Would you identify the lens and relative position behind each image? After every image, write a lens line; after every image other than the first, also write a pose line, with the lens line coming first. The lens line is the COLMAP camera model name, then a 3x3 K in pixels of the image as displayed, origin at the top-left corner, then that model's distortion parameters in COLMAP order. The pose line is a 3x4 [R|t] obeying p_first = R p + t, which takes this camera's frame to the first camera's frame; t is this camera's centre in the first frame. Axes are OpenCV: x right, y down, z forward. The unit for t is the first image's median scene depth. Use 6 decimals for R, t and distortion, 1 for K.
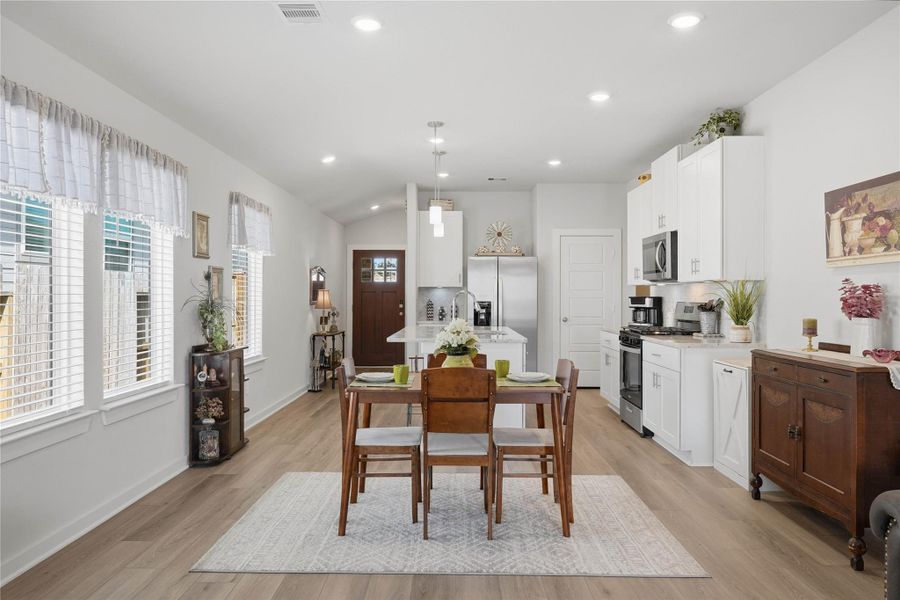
lens RADIAL K [[651.1, 0, 449.2], [0, 651.1, 296.2], [0, 0, 1]] dist [-0.007886, -0.001288]
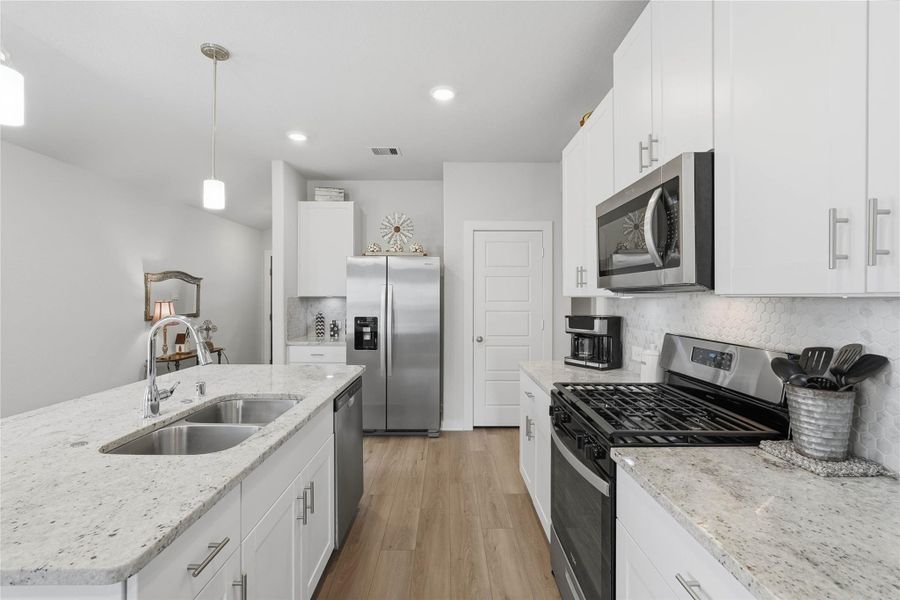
lens RADIAL K [[406.5, 0, 450.7], [0, 406.5, 300.8], [0, 0, 1]] dist [-0.007252, 0.001411]
pose [[0.999829, 0.001396, 0.018467, 0.158217], [-0.001533, 0.999971, 0.007438, -0.015642], [-0.018456, -0.007465, 0.999802, 0.610103]]
